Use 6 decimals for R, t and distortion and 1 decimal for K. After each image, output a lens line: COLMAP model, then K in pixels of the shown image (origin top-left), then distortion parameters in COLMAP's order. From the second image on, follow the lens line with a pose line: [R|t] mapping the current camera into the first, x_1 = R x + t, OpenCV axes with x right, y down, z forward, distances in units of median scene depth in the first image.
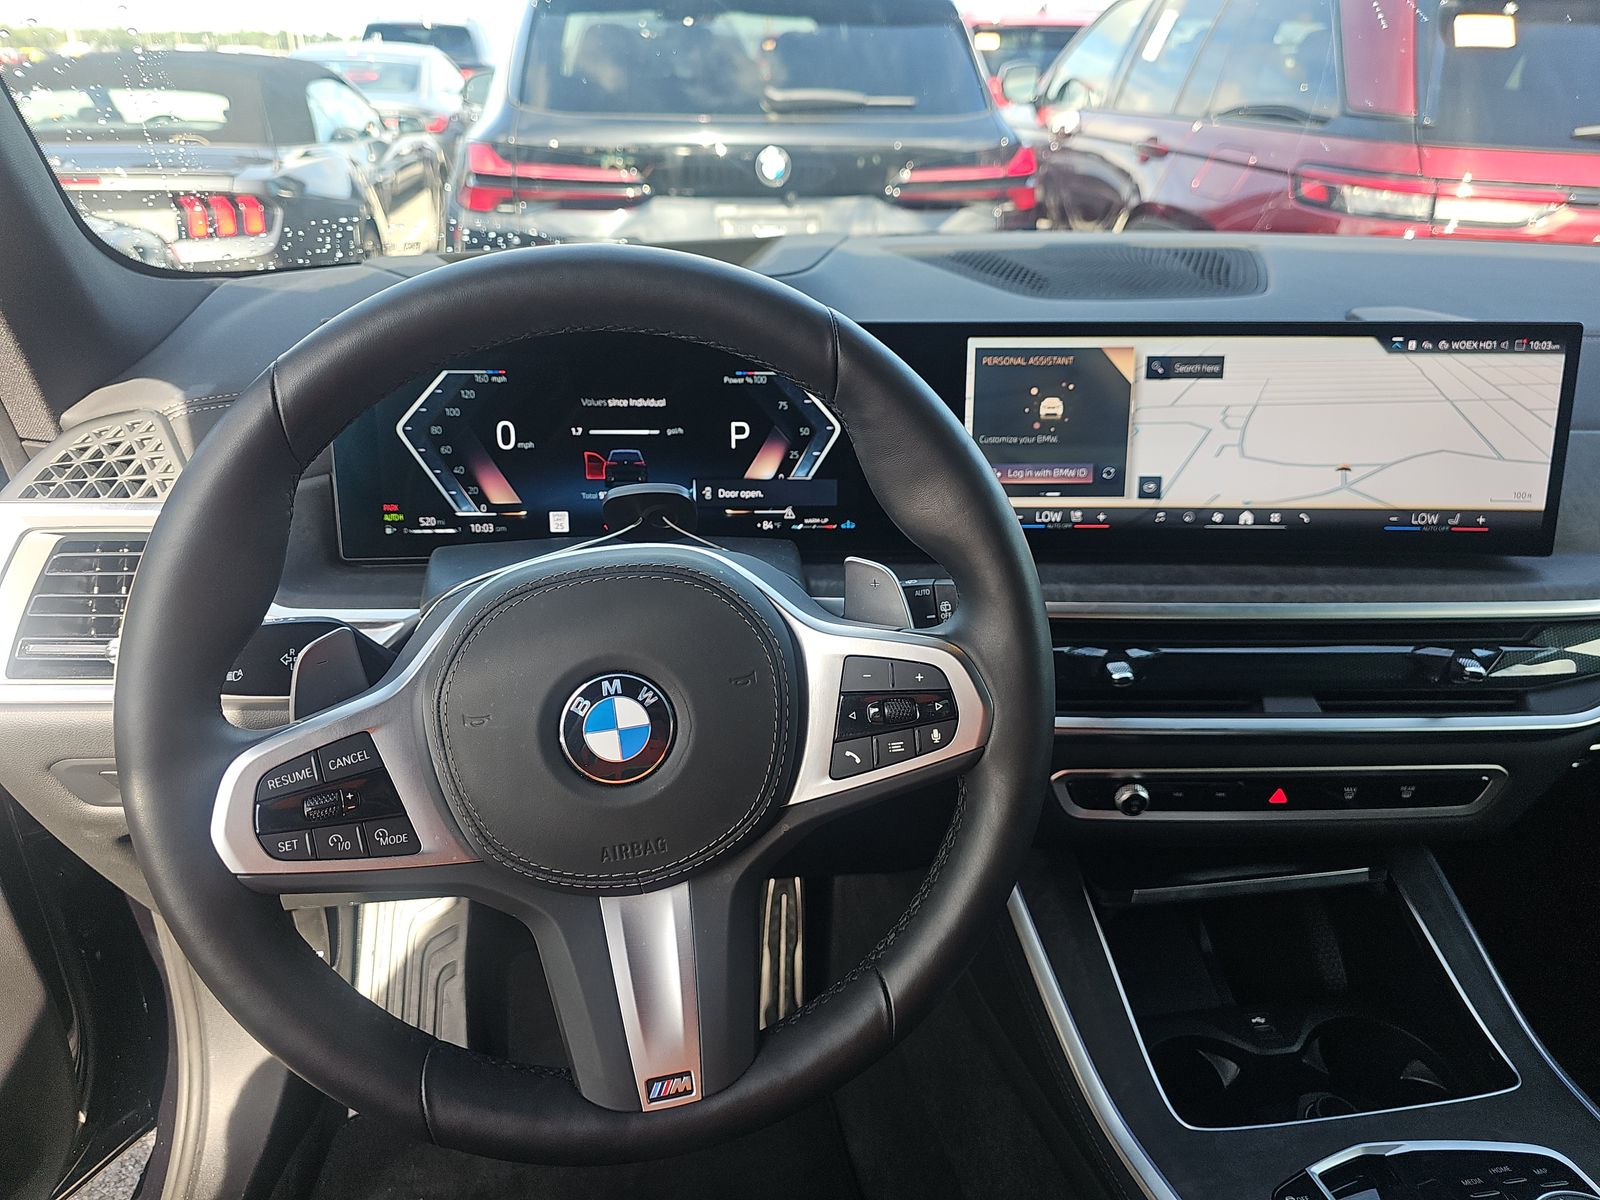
lens RADIAL K [[1083.4, 0, 803.0], [0, 1083.4, 590.6], [0, 0, 1]] dist [0.037887, -0.047672]
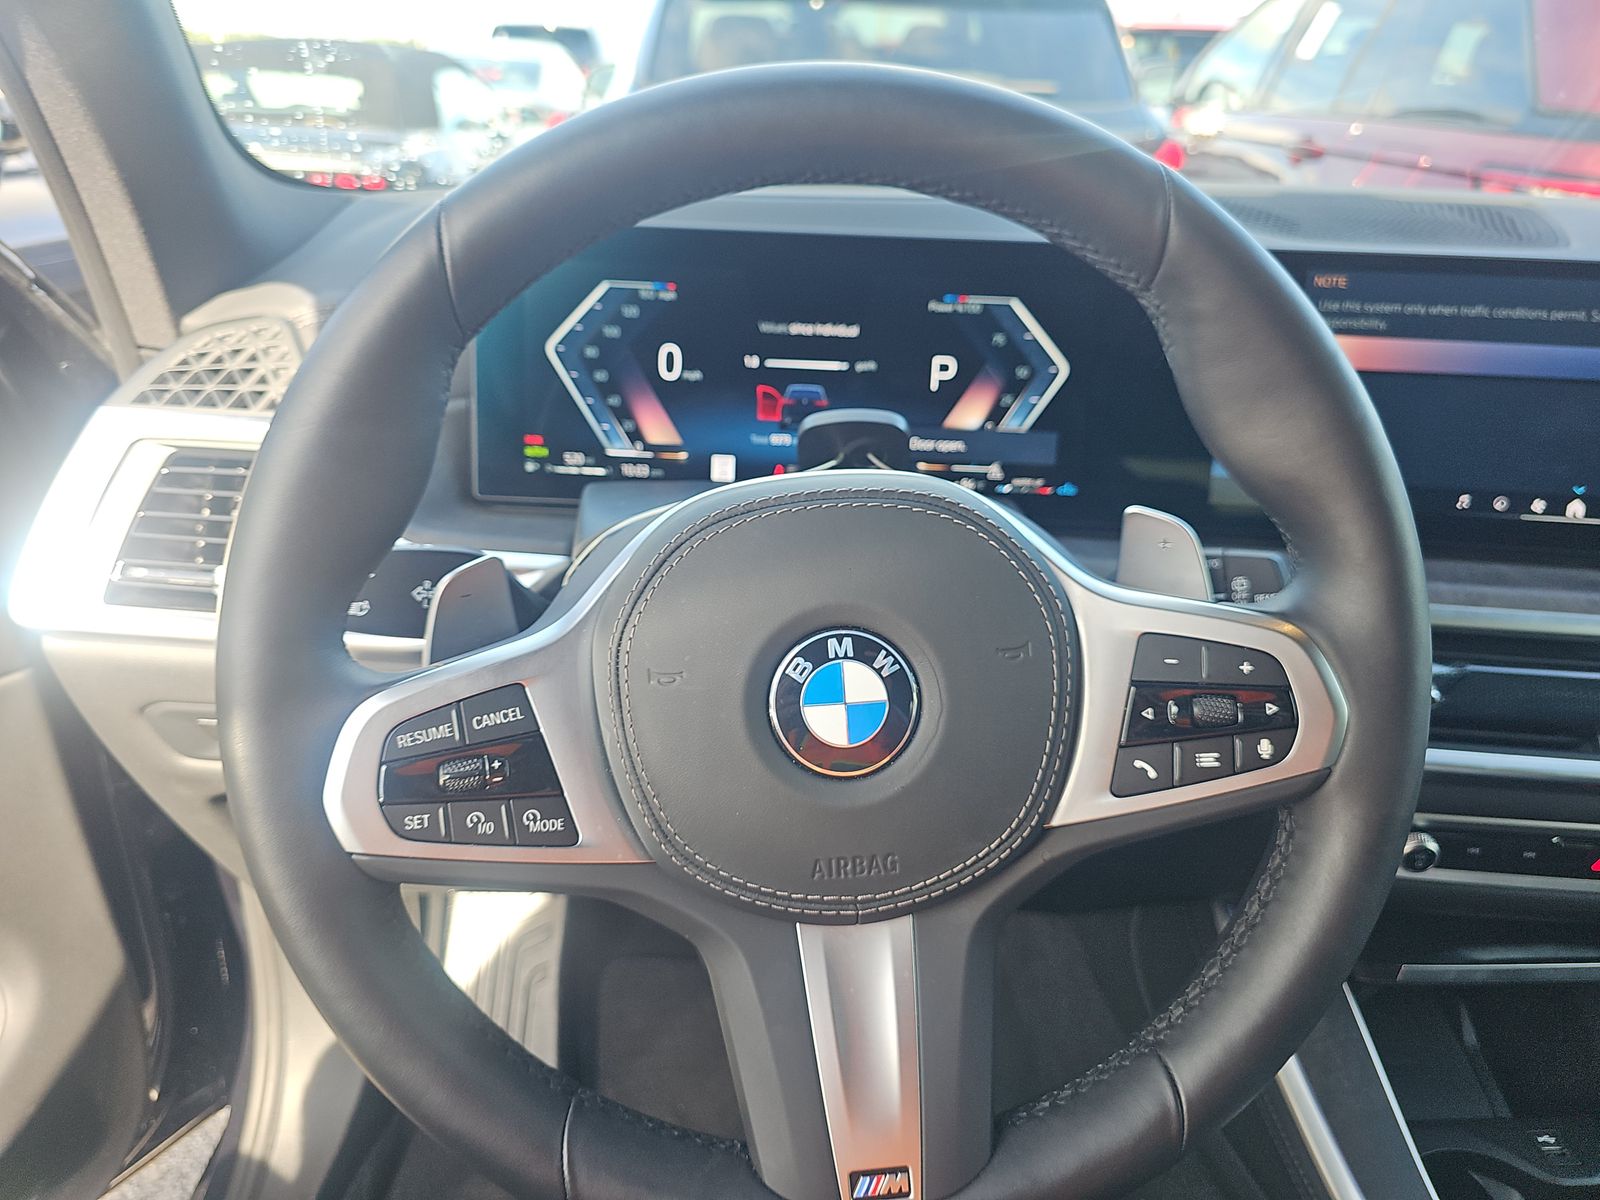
lens RADIAL K [[1083.4, 0, 767.3], [0, 1083.4, 593.4], [0, 0, 1]] dist [0.037887, -0.047672]
pose [[0.992974, 0.062109, -0.100719, -0.099129], [-0.062948, 0.998003, -0.005171, 0.037831], [0.100197, 0.011475, 0.994901, 0.159344]]
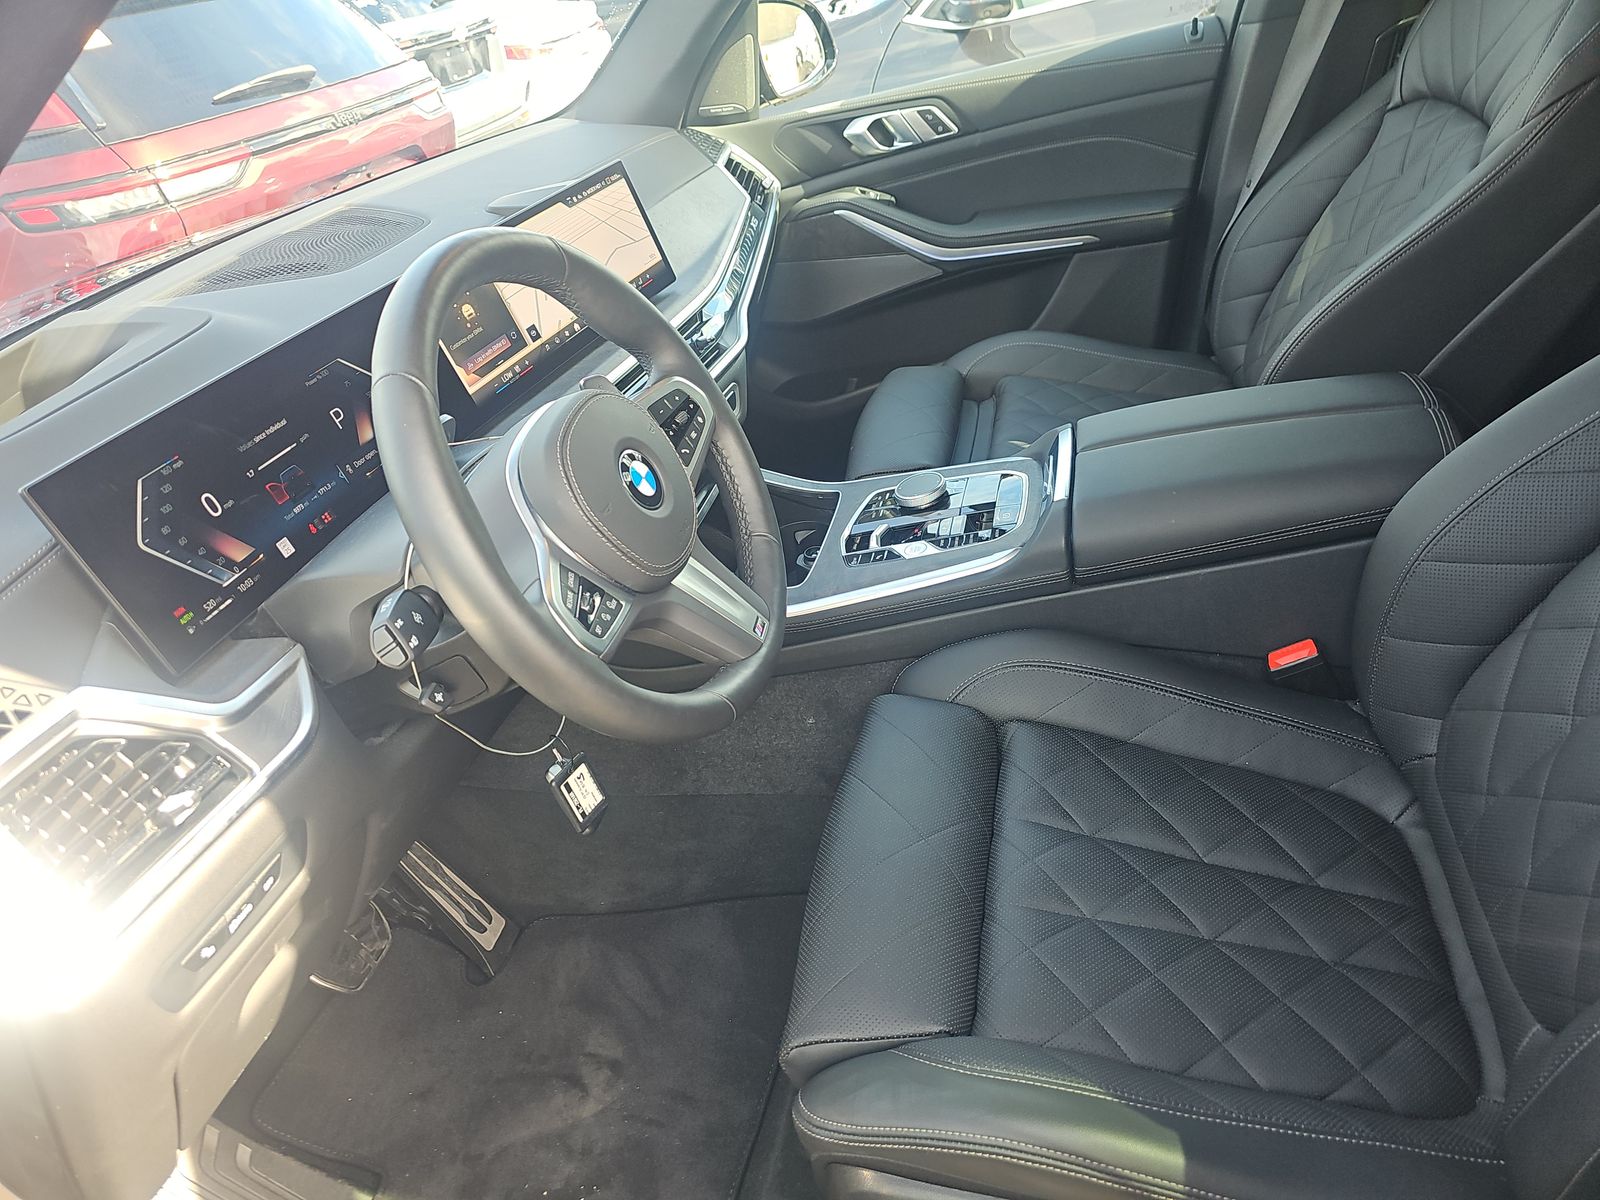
lens RADIAL K [[1083.4, 0, 807.6], [0, 1083.4, 595.8], [0, 0, 1]] dist [0.037887, -0.047672]
pose [[0.357493, -0.566202, 0.742708, -0.938875], [0.555680, 0.768130, 0.318113, -0.085486], [-0.750612, 0.298985, 0.589228, -0.107274]]
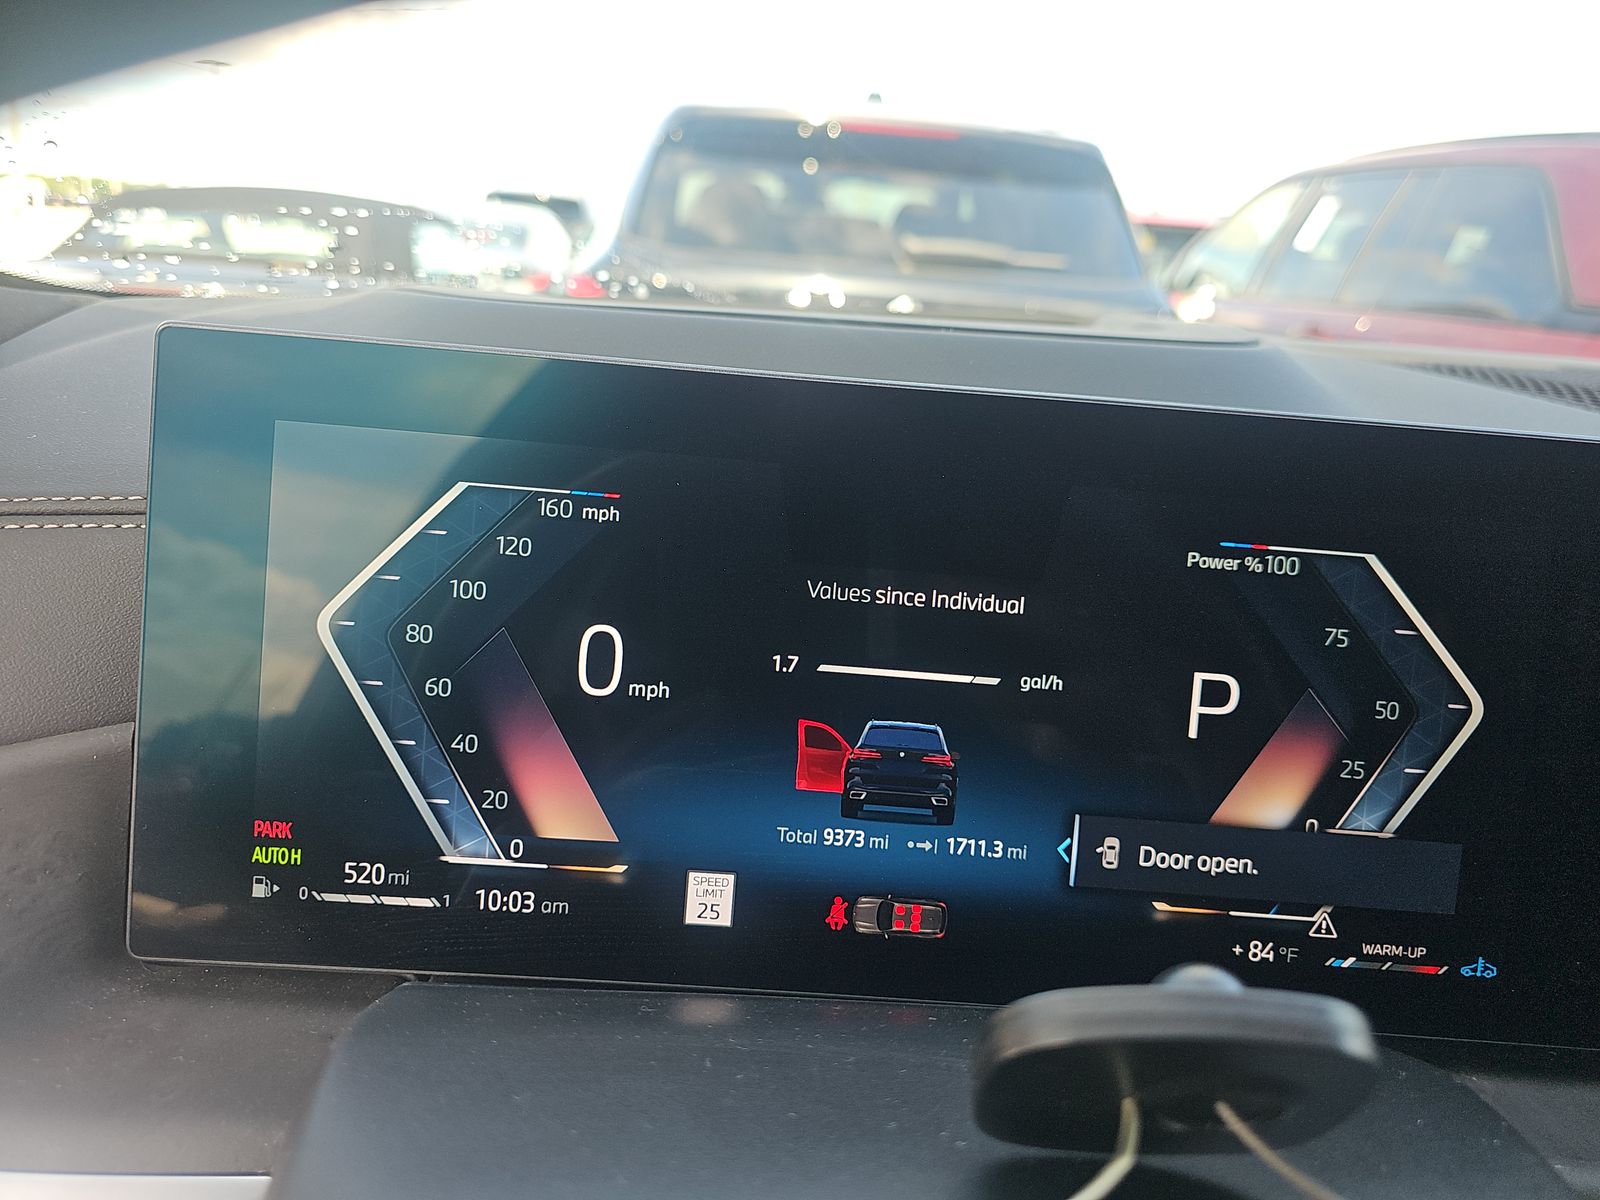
lens RADIAL K [[1083.4, 0, 787.9], [0, 1083.4, 586.2], [0, 0, 1]] dist [0.037887, -0.047672]
pose [[0.994713, 0.078670, -0.066005, -0.183645], [-0.088239, 0.983570, -0.157492, -0.113261], [0.052531, 0.162484, 0.985312, 0.621940]]
